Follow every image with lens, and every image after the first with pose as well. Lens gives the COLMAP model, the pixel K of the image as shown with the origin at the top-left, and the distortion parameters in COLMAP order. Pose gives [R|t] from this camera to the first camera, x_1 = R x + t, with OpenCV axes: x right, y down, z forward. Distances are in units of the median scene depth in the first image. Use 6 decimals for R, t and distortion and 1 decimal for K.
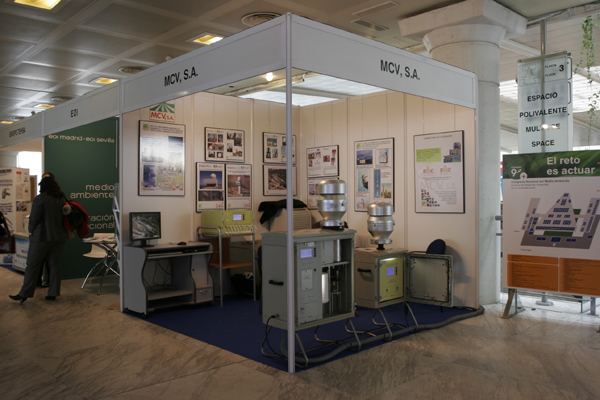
lens RADIAL K [[520.5, 0, 301.4], [0, 520.5, 201.5], [0, 0, 1]] dist [-0.039307, 0.000850]
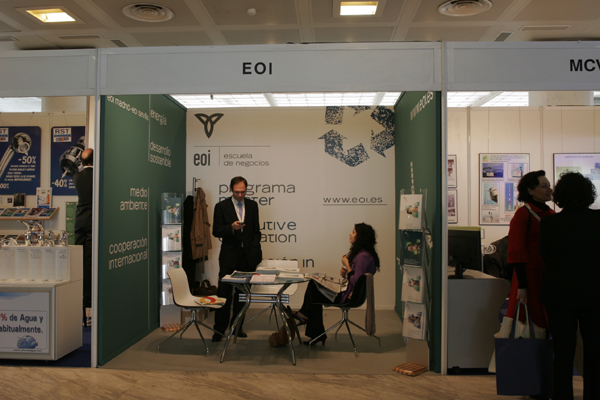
lens RADIAL K [[520.5, 0, 299.4], [0, 520.5, 198.8], [0, 0, 1]] dist [-0.039307, 0.000850]
pose [[0.739721, 0.017012, 0.672698, -0.814565], [-0.000710, 0.999700, -0.024500, -0.006206], [-0.672913, 0.017646, 0.739511, 0.523717]]
